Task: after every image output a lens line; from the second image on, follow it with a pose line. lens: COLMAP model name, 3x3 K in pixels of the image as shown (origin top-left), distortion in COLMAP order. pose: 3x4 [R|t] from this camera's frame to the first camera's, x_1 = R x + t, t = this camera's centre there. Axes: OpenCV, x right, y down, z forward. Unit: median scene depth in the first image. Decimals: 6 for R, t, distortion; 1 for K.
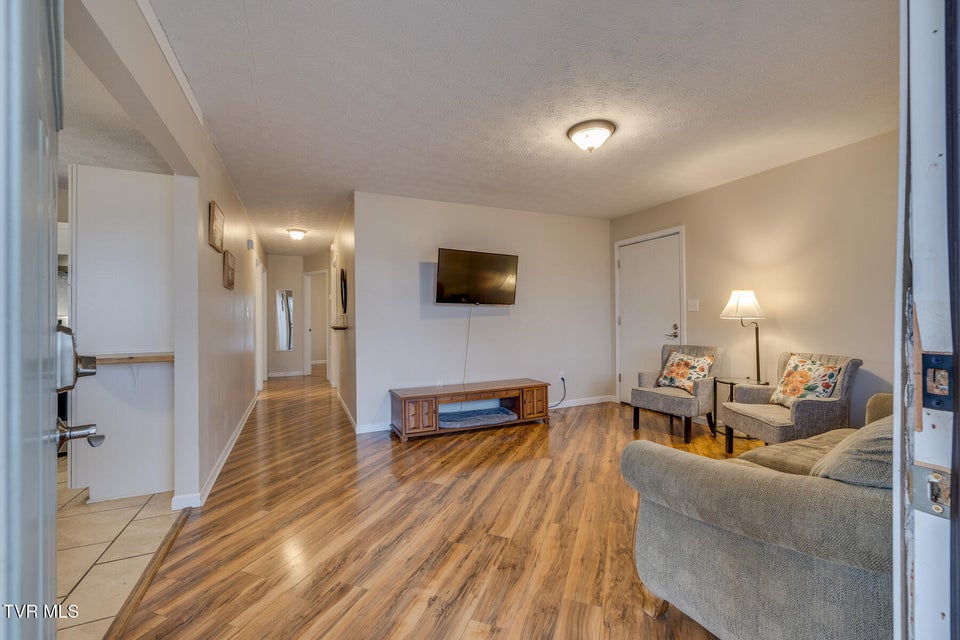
lens RADIAL K [[408.4, 0, 478.2], [0, 408.4, 314.4], [0, 0, 1]] dist [-0.000435, -0.000053]
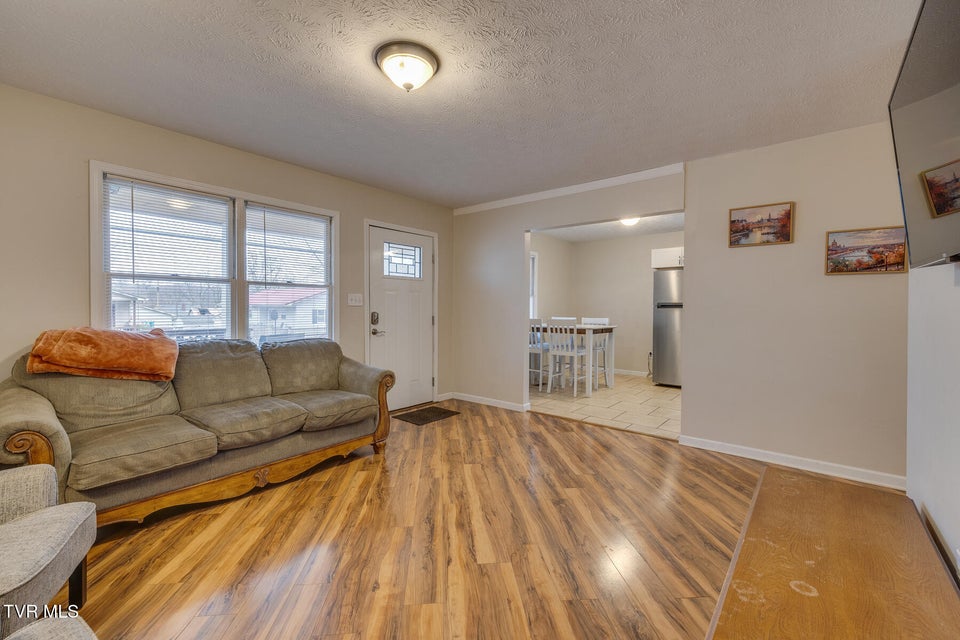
lens RADIAL K [[408.4, 0, 478.2], [0, 408.4, 314.4], [0, 0, 1]] dist [-0.000435, -0.000053]
pose [[-0.903569, 0.009043, -0.428347, 0.515853], [0.005051, 0.999933, 0.010456, 0.002310], [0.428412, 0.007284, -0.903554, 1.851435]]
